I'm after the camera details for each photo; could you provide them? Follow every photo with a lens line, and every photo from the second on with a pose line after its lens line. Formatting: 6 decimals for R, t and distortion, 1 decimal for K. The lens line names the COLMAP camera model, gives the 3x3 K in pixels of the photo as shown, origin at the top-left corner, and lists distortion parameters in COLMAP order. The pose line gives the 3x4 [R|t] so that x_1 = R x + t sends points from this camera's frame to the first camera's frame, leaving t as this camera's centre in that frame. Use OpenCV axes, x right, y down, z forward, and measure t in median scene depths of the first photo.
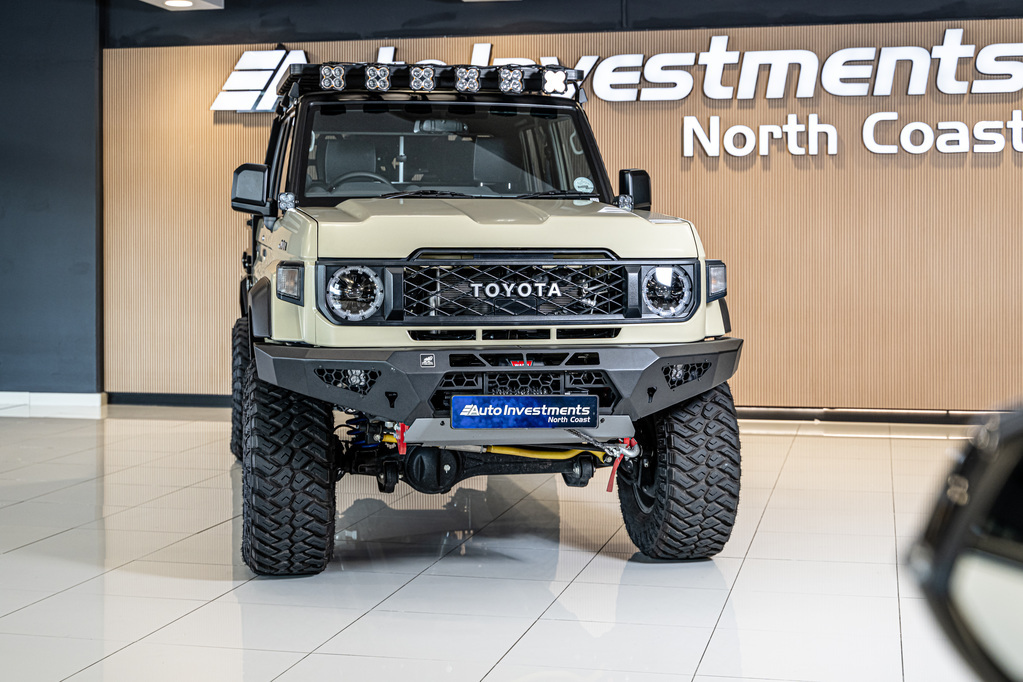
lens RADIAL K [[1598.3, 0, 517.2], [0, 1598.3, 244.7], [0, 0, 1]] dist [0.010540, 0.000000]
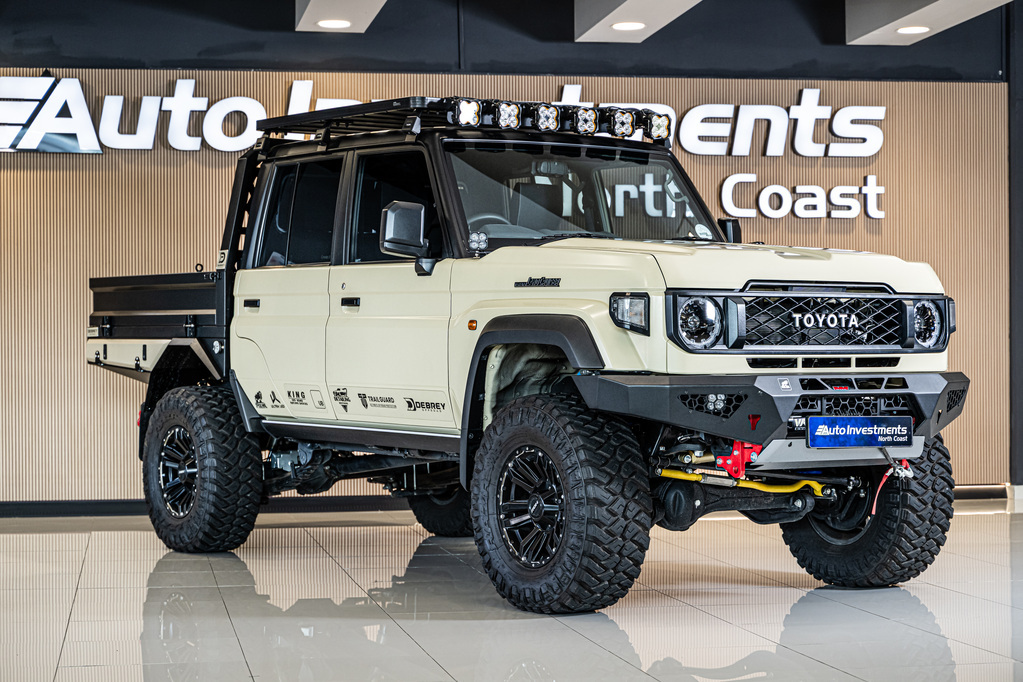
lens RADIAL K [[2228.1, 0, 511.9], [0, 2228.1, 339.4], [0, 0, 1]] dist [0.009358, 0.000000]
pose [[0.915824, -0.000363, 0.401581, -0.738492], [0.006575, 0.999879, -0.014091, 0.056570], [-0.401527, 0.015546, 0.915715, -0.253732]]
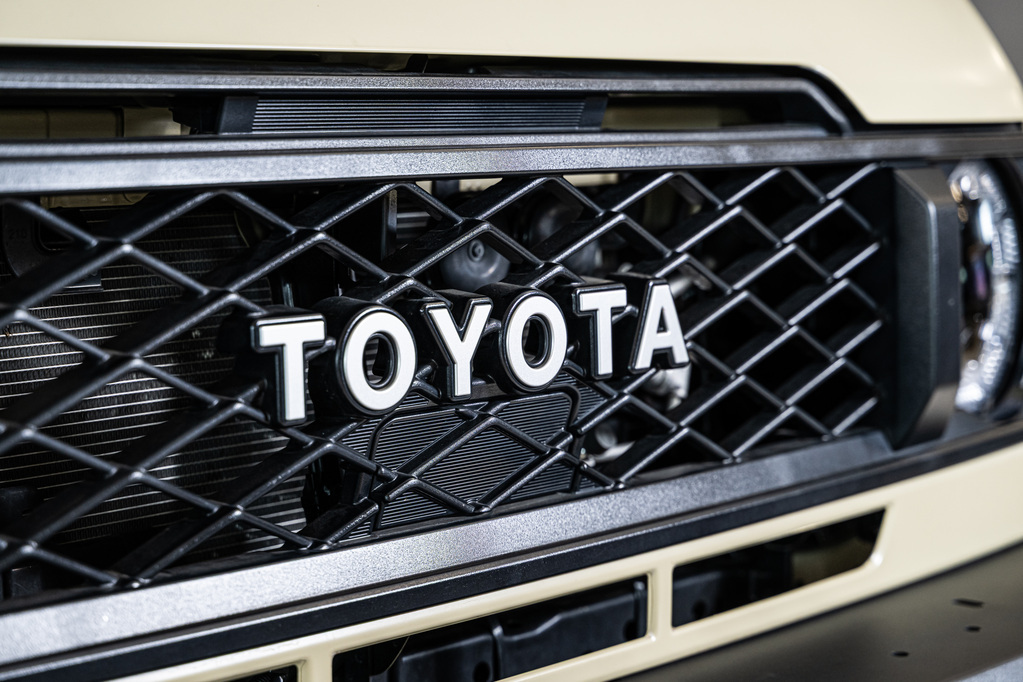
lens RADIAL K [[2228.1, 0, 510.7], [0, 2228.1, 340.8], [0, 0, 1]] dist [0.009358, 0.000000]
pose [[0.790887, -0.069166, 0.608041, -0.116506], [0.013042, 0.995272, 0.096250, 0.007681], [-0.611823, -0.068192, 0.788050, 0.788409]]
